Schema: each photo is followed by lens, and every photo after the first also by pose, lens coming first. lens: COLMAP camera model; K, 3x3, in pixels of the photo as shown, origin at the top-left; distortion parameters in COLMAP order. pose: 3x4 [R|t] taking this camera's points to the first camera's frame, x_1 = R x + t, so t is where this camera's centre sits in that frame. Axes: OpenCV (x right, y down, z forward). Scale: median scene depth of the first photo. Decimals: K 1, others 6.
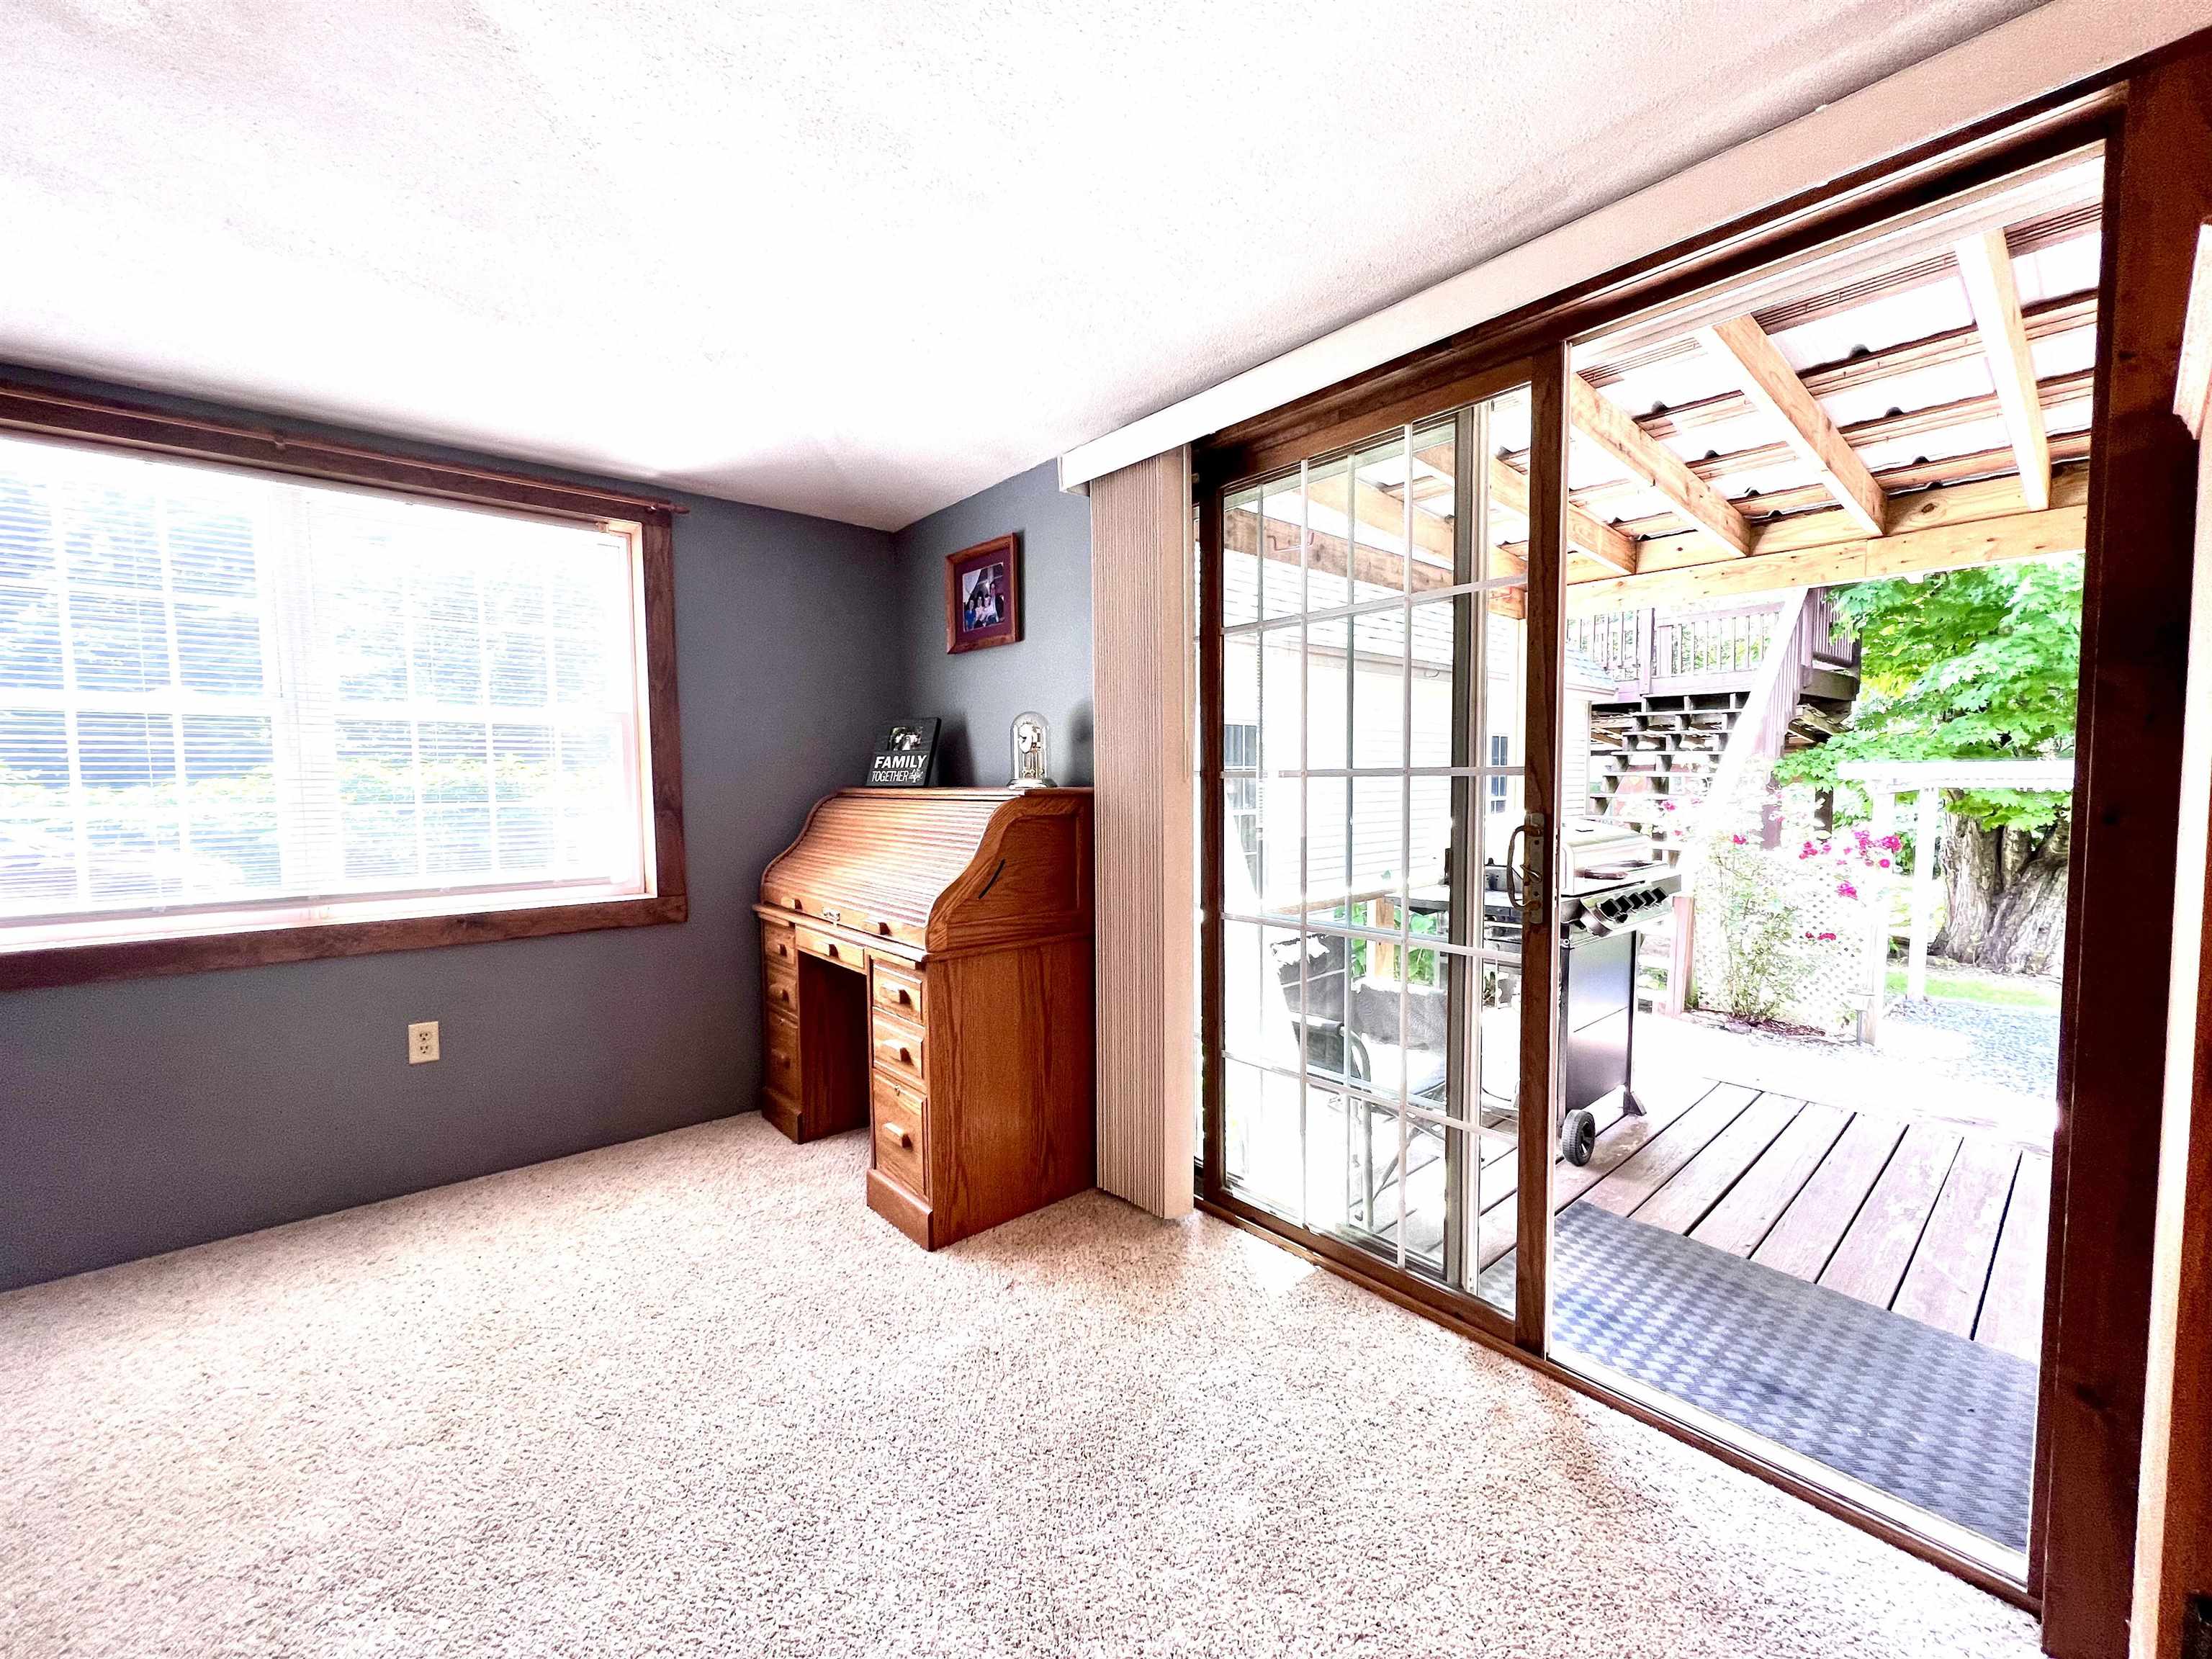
lens RADIAL K [[884.9, 0, 1110.4], [0, 884.9, 833.3], [0, 0, 1]] dist [-0.003984, -0.000034]
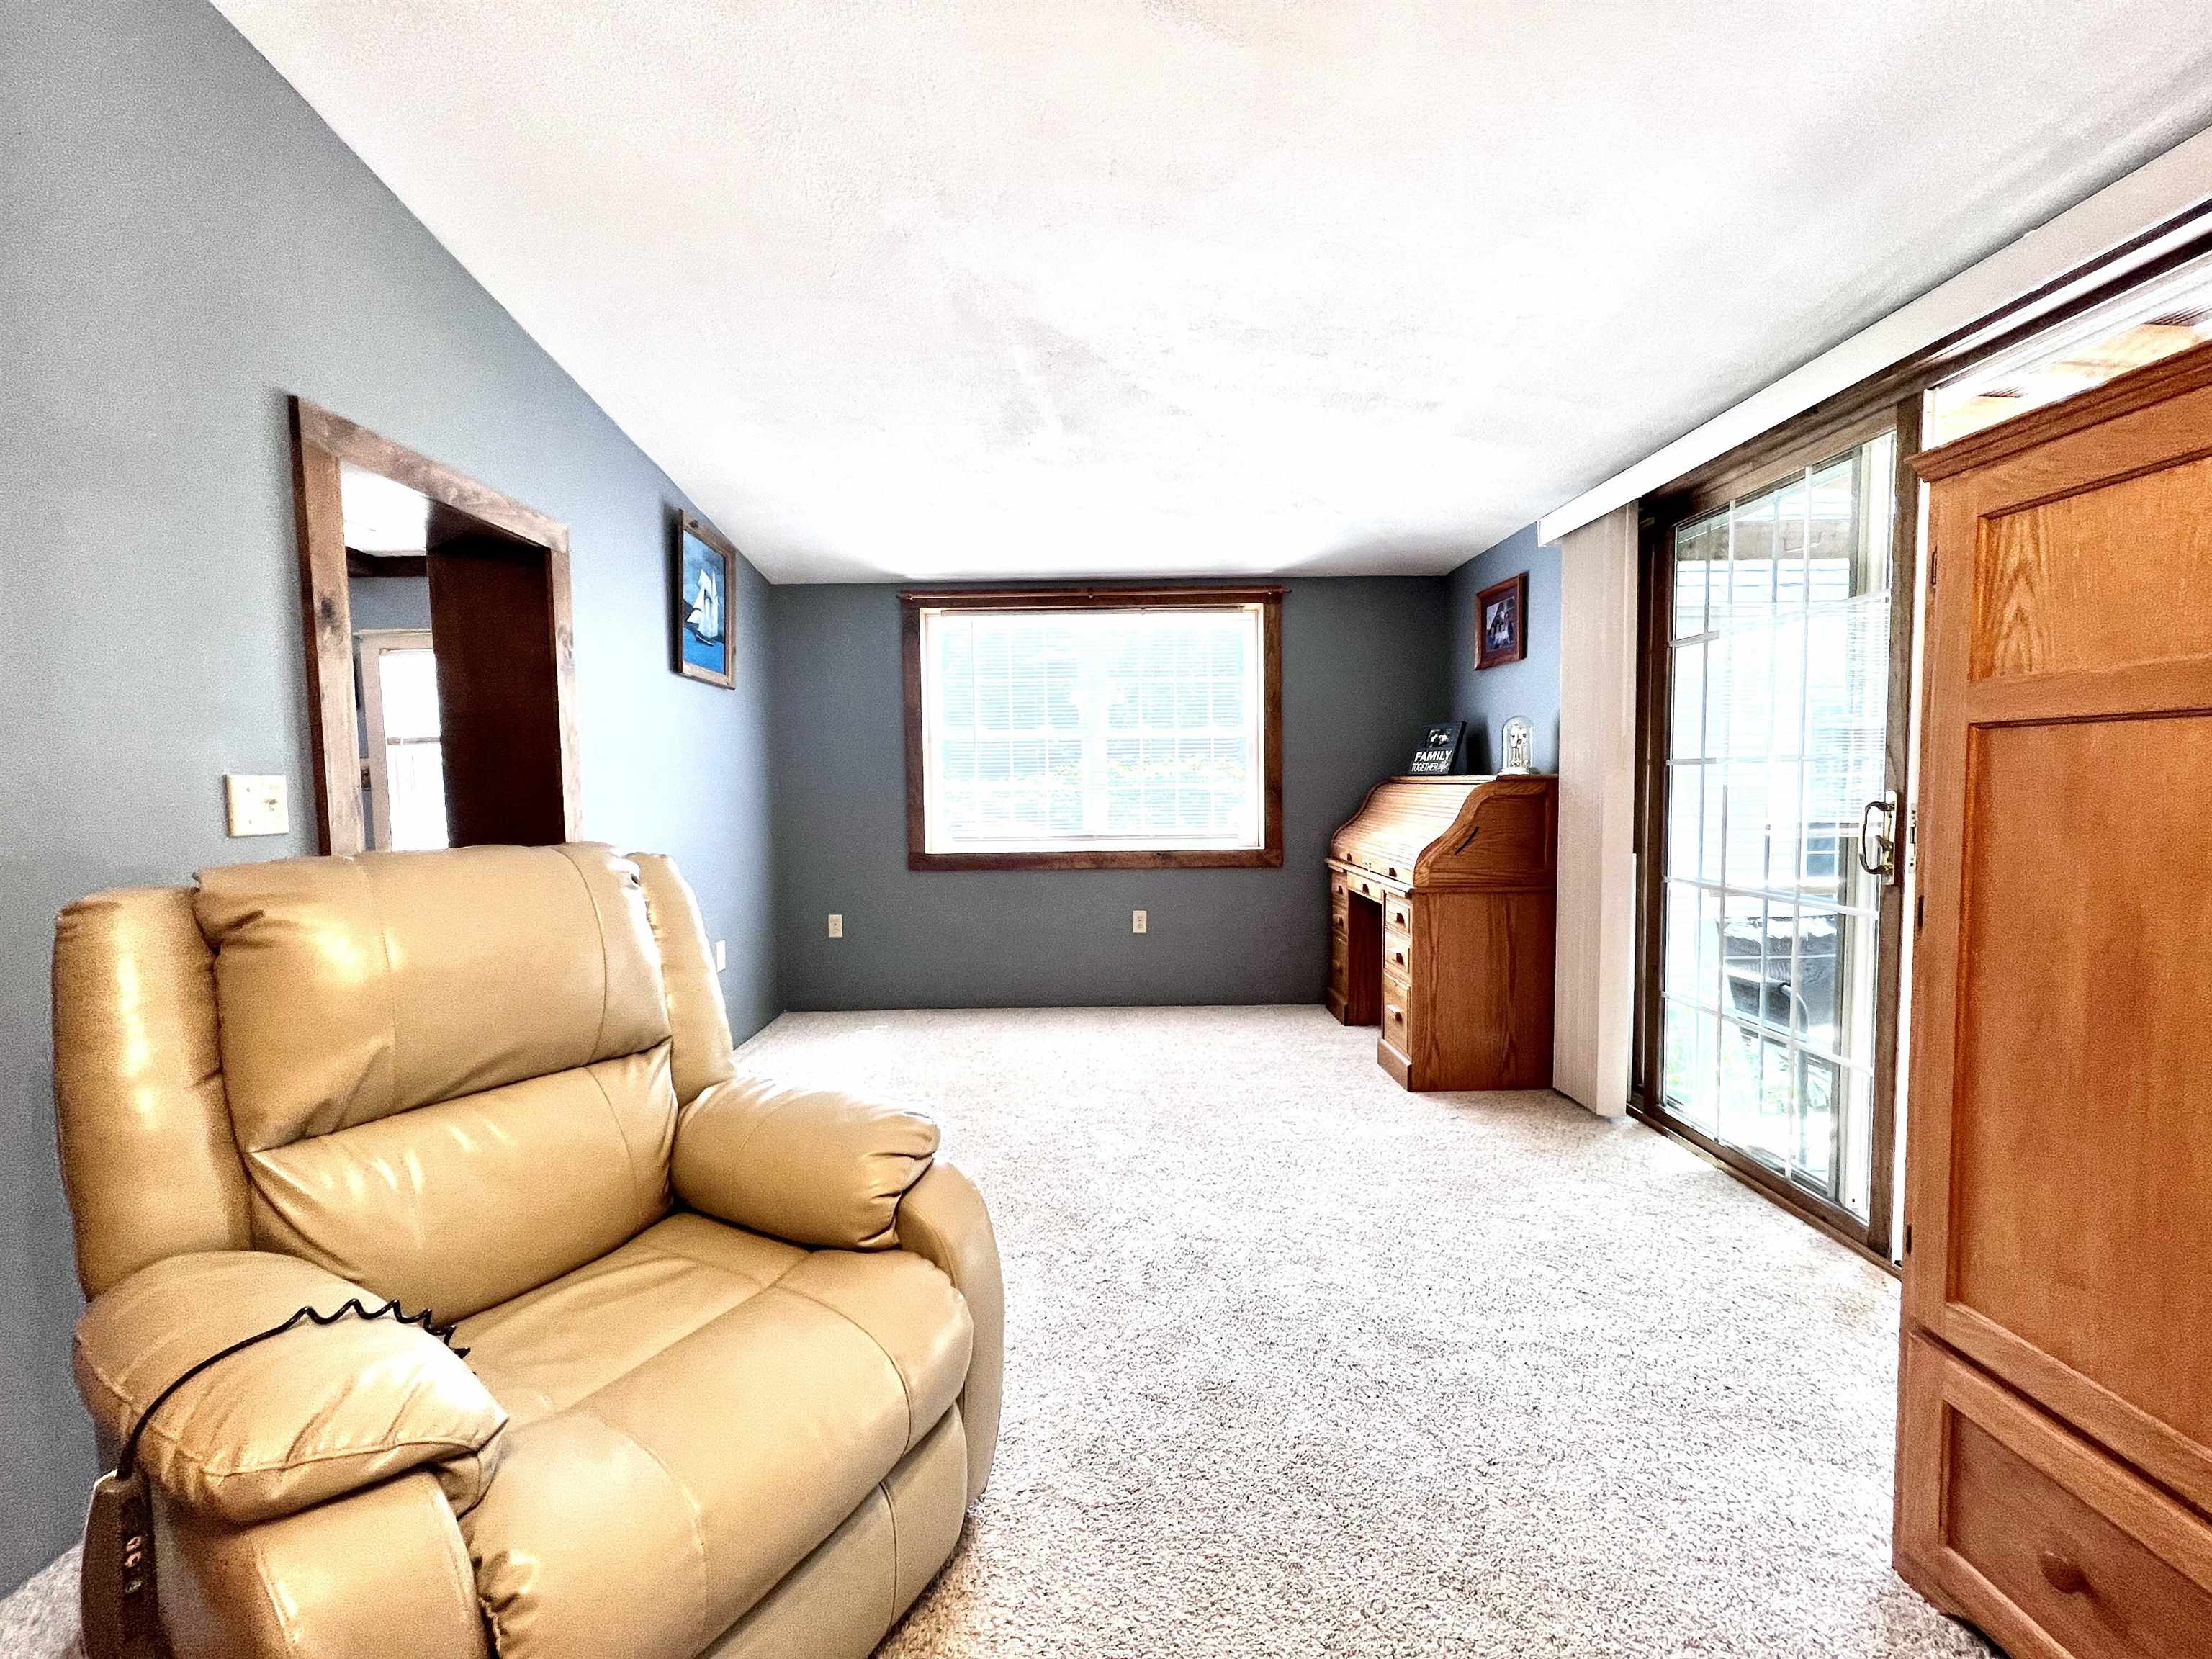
lens RADIAL K [[884.9, 0, 1103.5], [0, 884.9, 831.3], [0, 0, 1]] dist [-0.003984, -0.000034]
pose [[0.761260, 0.035744, -0.647461, 0.317817], [-0.032478, 0.999328, 0.016982, 0.031837], [0.647633, 0.008101, 0.761909, -0.411751]]
